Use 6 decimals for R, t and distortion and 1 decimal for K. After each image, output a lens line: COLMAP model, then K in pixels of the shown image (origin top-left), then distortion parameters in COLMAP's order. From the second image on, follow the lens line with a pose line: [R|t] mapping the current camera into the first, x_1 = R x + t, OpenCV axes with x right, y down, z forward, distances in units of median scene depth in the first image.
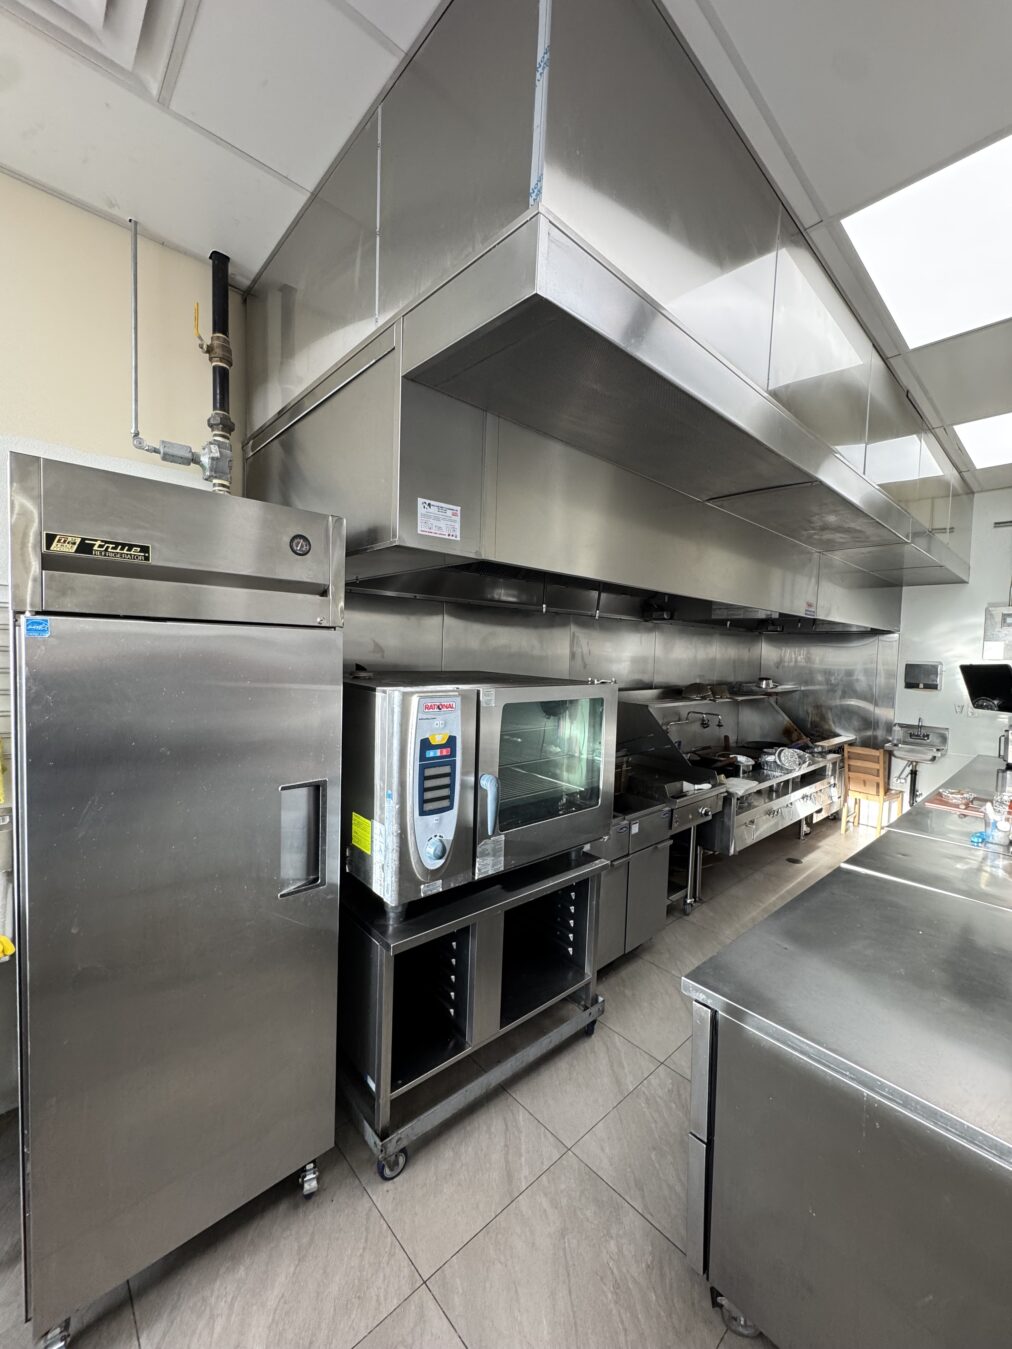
lens RADIAL K [[538.1, 0, 506.0], [0, 538.1, 675.9], [0, 0, 1]] dist [-0.001707, -0.000152]
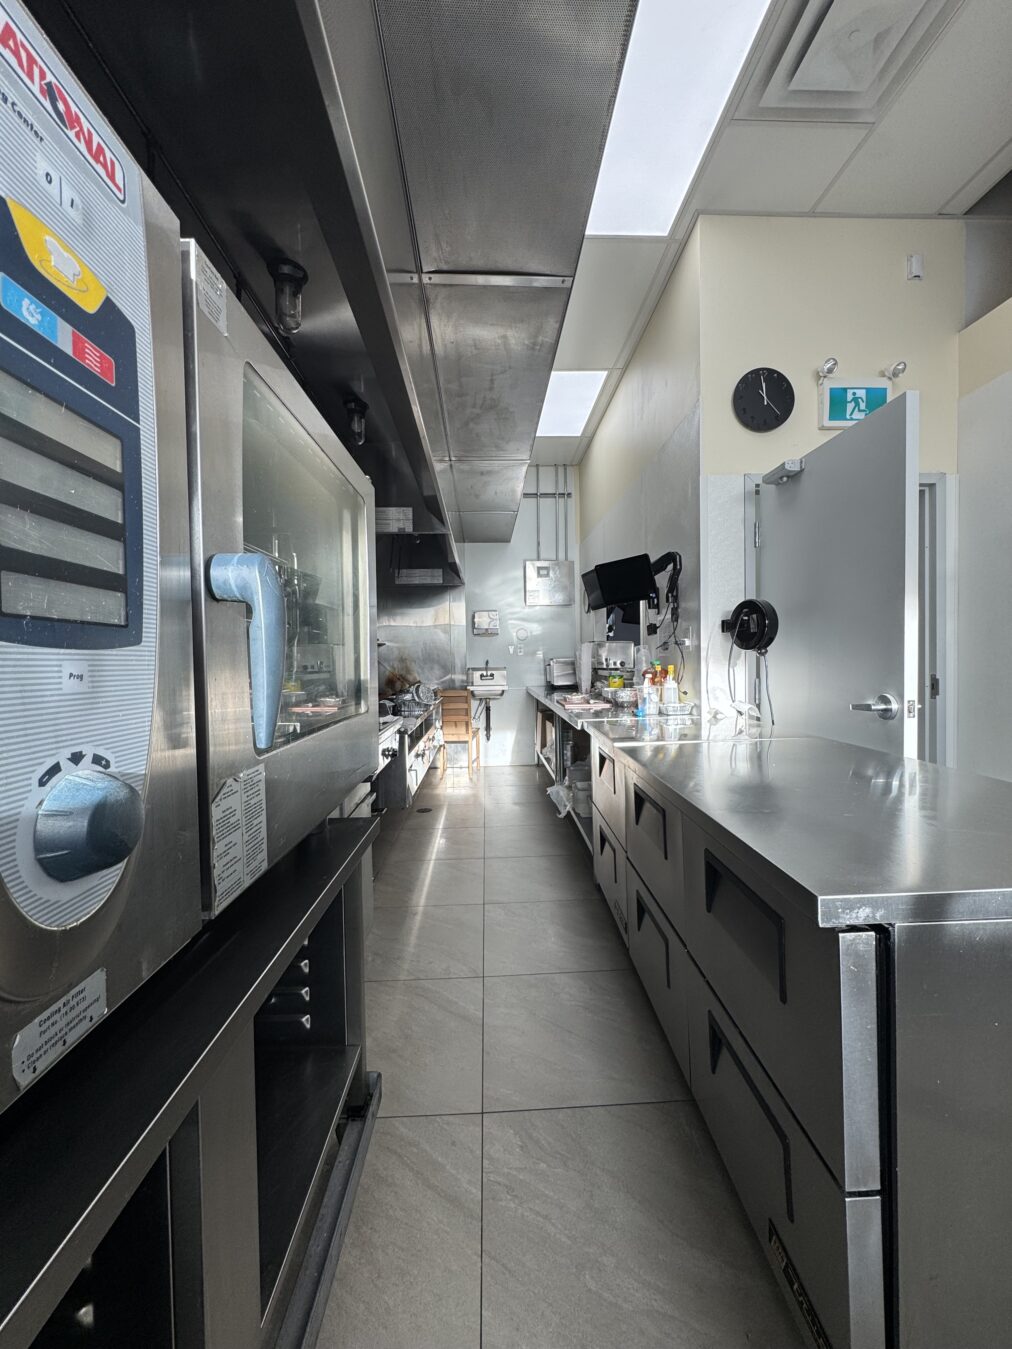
lens RADIAL K [[538.1, 0, 512.2], [0, 538.1, 673.8], [0, 0, 1]] dist [-0.001707, -0.000152]
pose [[0.640336, -0.061830, 0.765602, -0.099288], [0.072320, 0.997180, 0.020045, 0.152616], [-0.764682, 0.042533, 0.643002, 0.414298]]
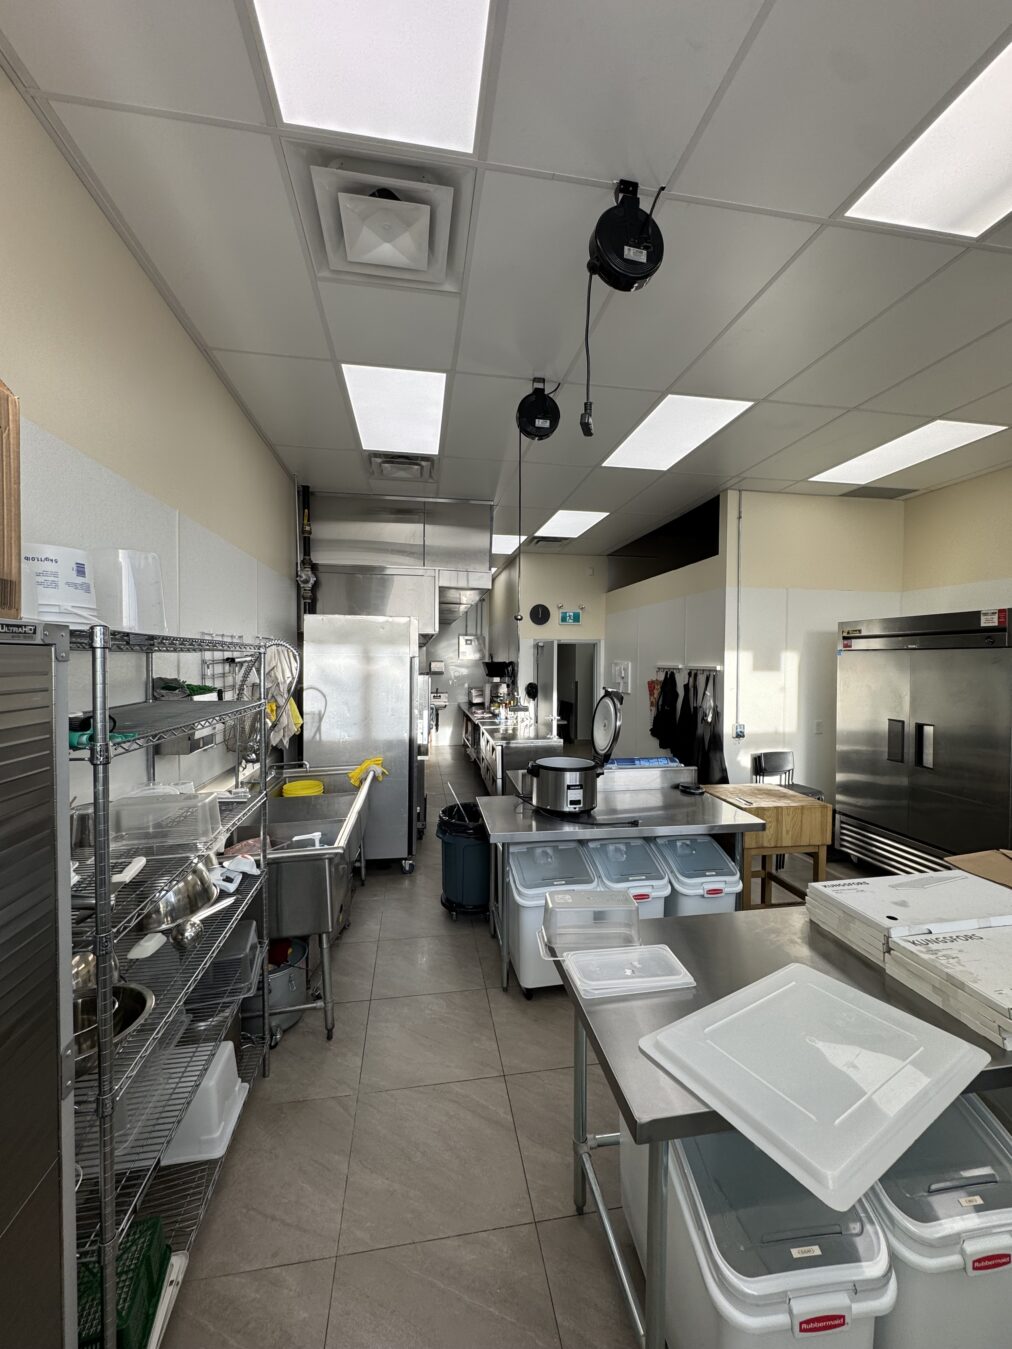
lens RADIAL K [[538.1, 0, 507.1], [0, 538.1, 675.4], [0, 0, 1]] dist [-0.001707, -0.000152]
pose [[0.548750, -0.044741, 0.834789, -1.392290], [0.043883, 0.998732, 0.024681, -0.016541], [-0.834834, 0.023090, 0.550017, -0.624238]]
